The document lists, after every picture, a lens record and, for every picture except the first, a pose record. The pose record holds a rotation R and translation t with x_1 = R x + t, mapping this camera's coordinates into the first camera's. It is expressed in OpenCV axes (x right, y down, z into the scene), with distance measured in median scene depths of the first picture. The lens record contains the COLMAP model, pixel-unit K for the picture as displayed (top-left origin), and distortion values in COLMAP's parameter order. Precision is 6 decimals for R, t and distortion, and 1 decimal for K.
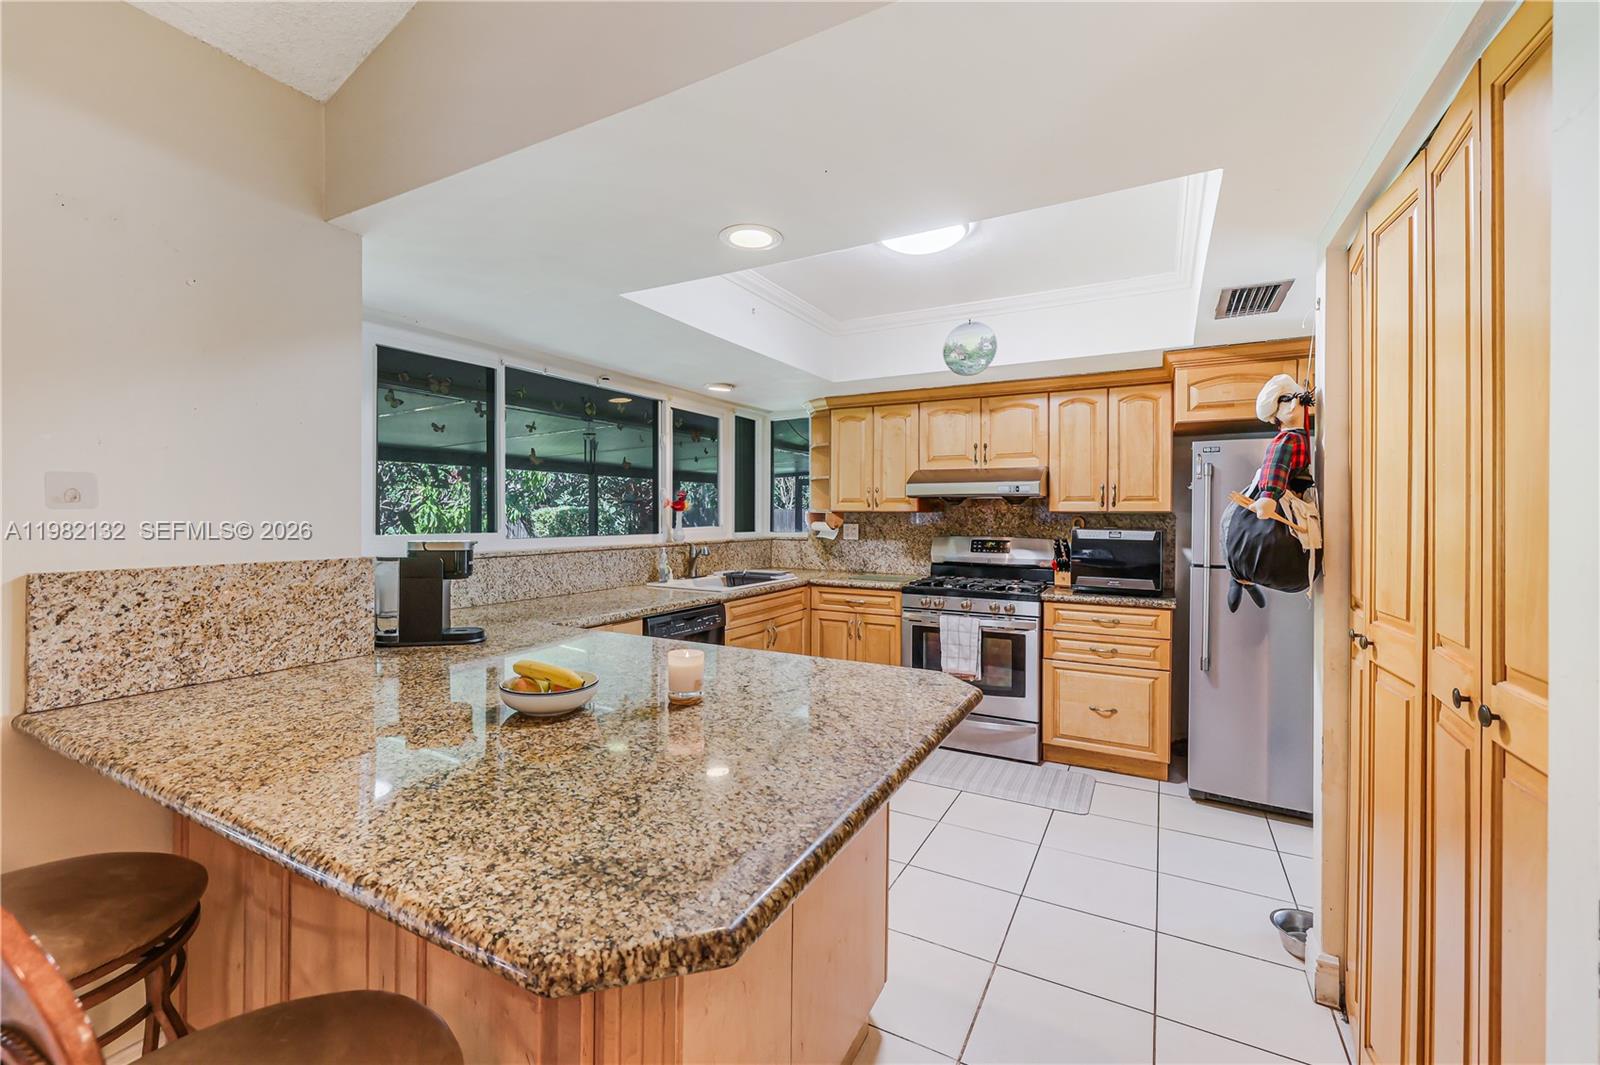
lens RADIAL K [[674.3, 0, 783.9], [0, 674.3, 518.9], [0, 0, 1]] dist [0.003478, -0.000387]
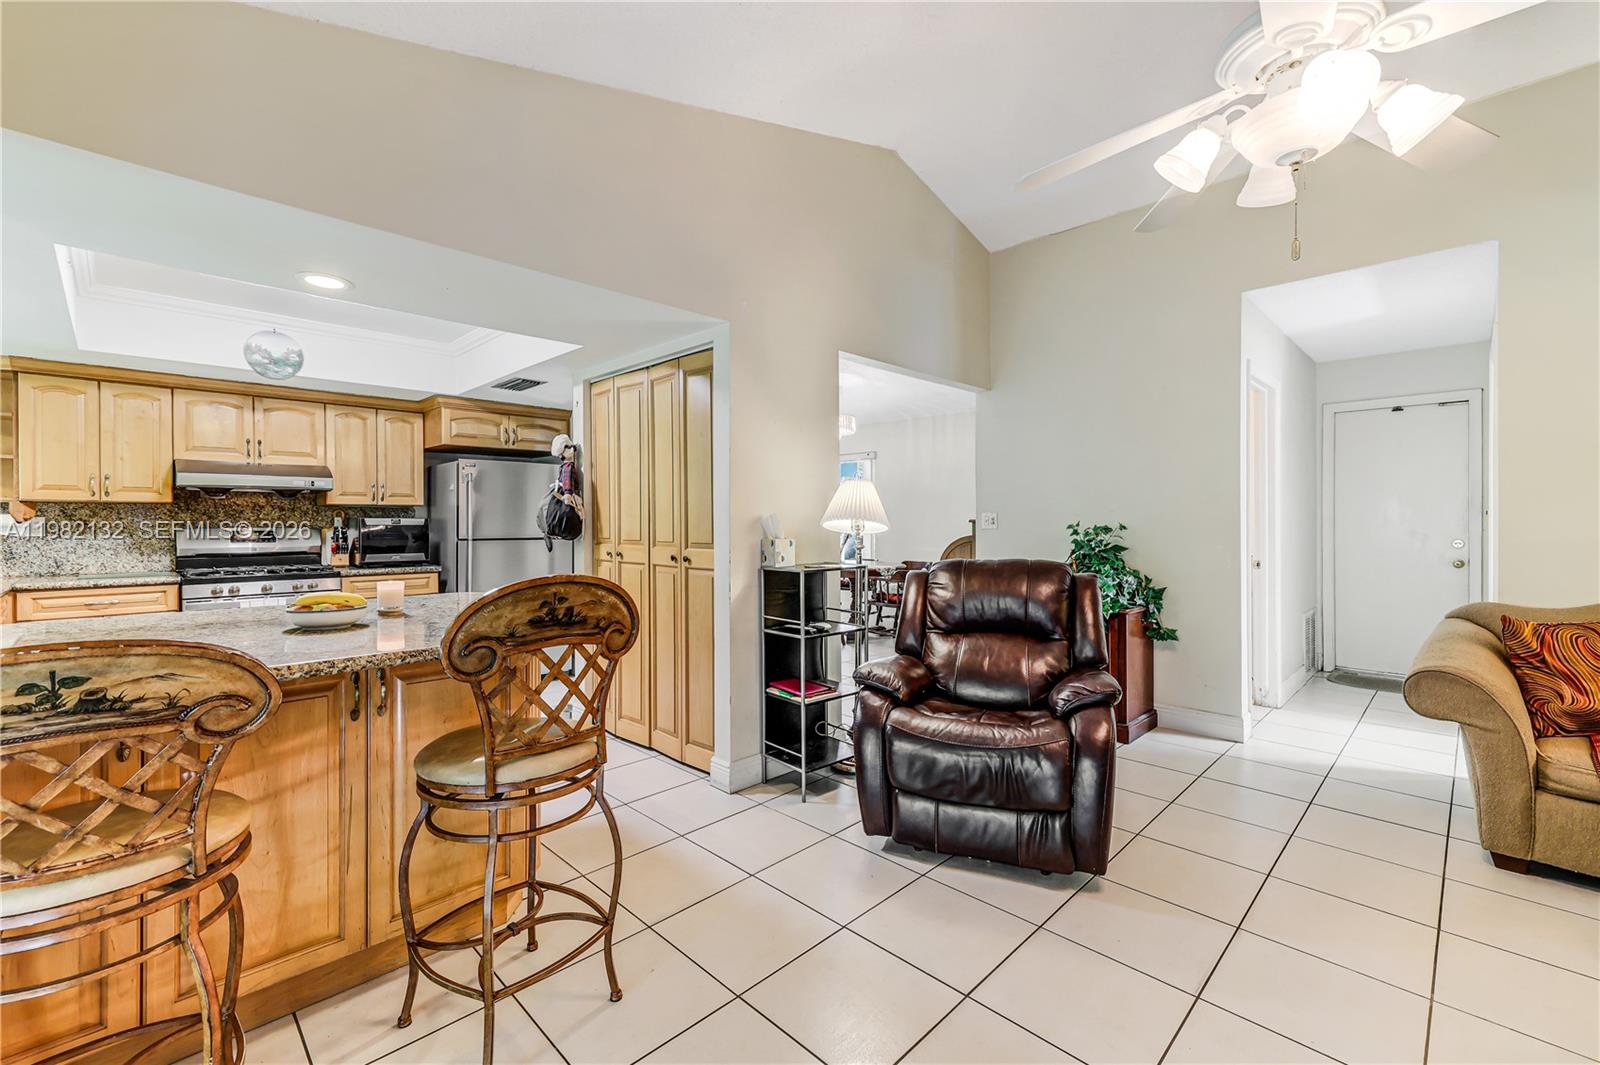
lens RADIAL K [[674.3, 0, 783.2], [0, 674.3, 520.6], [0, 0, 1]] dist [0.003478, -0.000387]
pose [[0.278025, -0.002830, 0.960570, -0.504385], [0.011944, 0.999929, -0.000511, 0.027176], [-0.960500, 0.011615, 0.278039, -0.096935]]
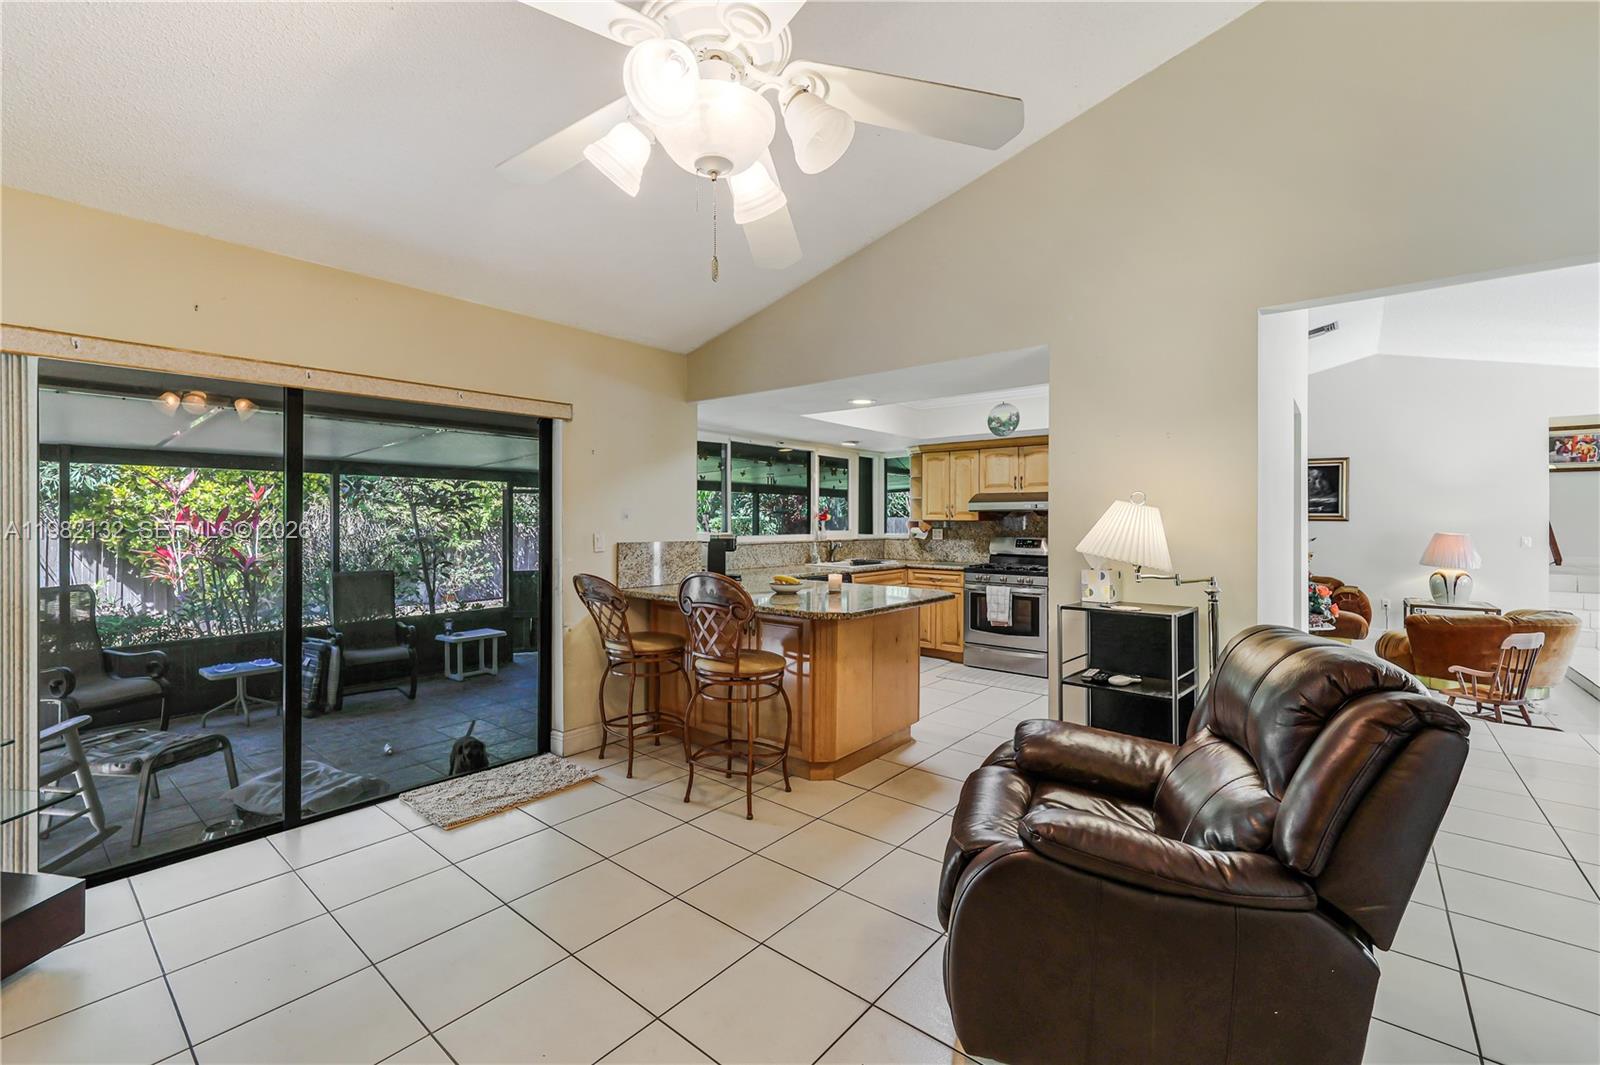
lens RADIAL K [[674.3, 0, 788.4], [0, 674.3, 522.3], [0, 0, 1]] dist [0.003478, -0.000387]
pose [[0.982626, -0.000590, -0.185594, 0.062284], [-0.000630, 0.999979, -0.006509, 0.003641], [0.185594, 0.006513, 0.982605, -0.612668]]
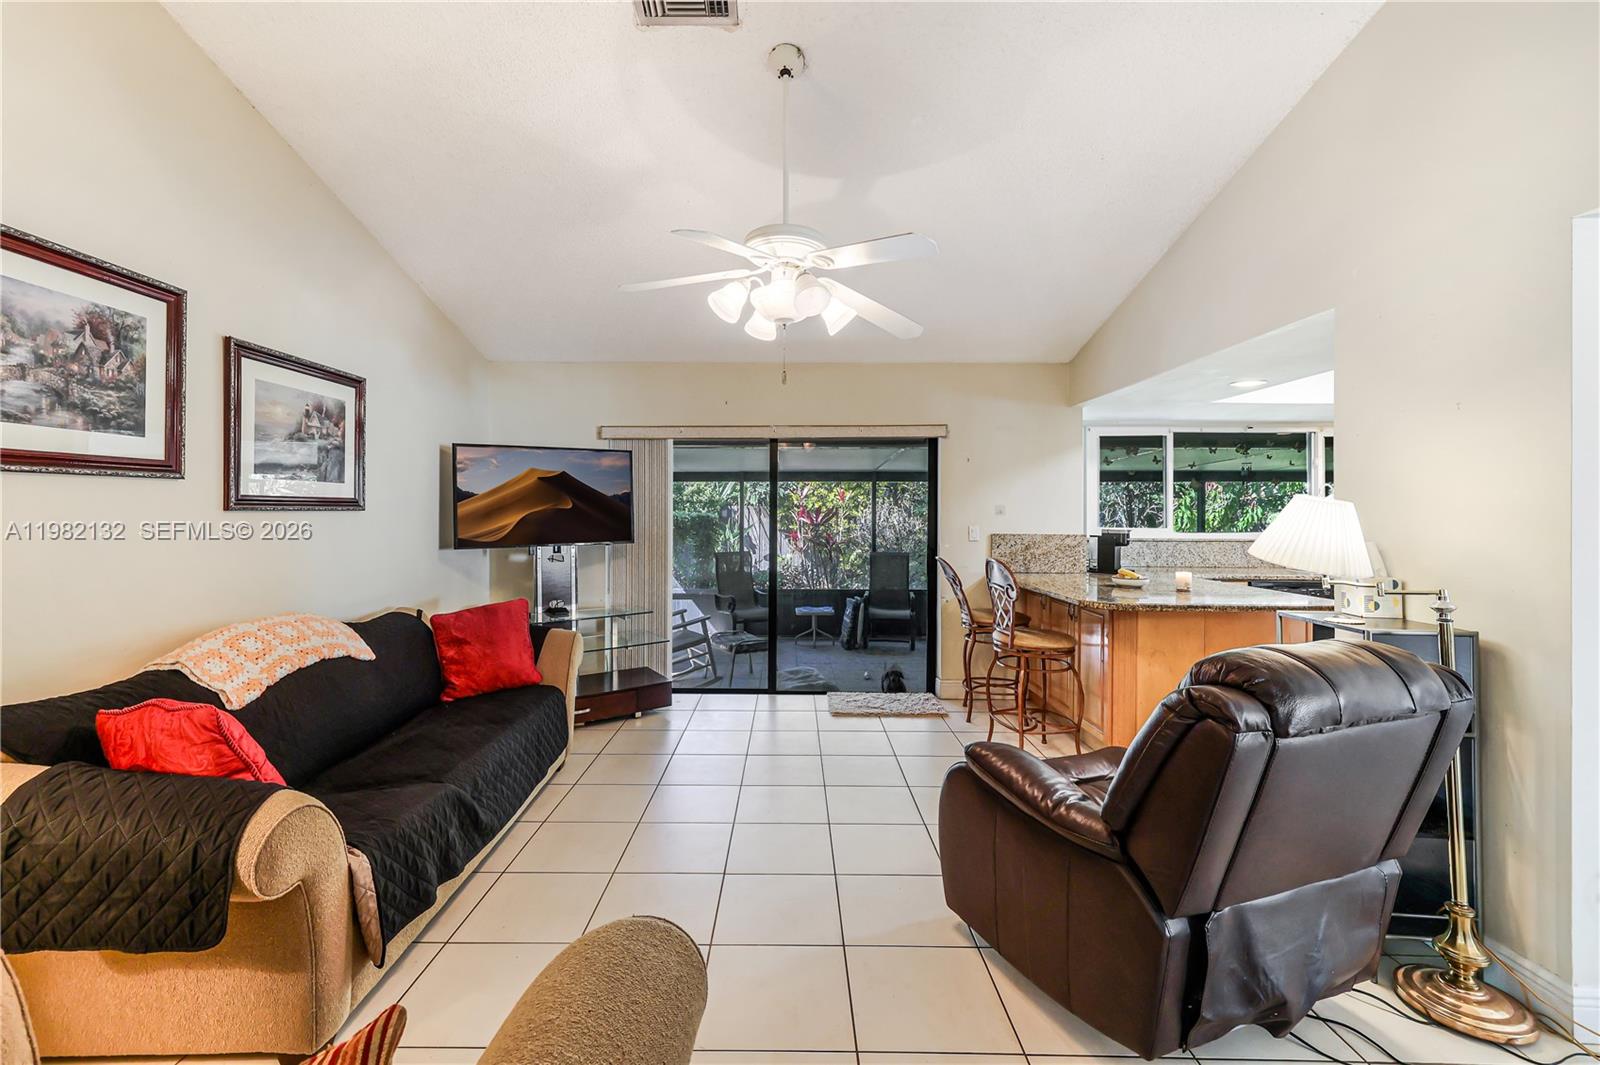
lens RADIAL K [[674.3, 0, 783.1], [0, 674.3, 511.3], [0, 0, 1]] dist [0.003478, -0.000387]
pose [[0.480487, -0.004810, -0.876988, 0.510403], [-0.008885, 0.999907, -0.010352, 0.002894], [0.876957, 0.012766, 0.480400, -0.579435]]
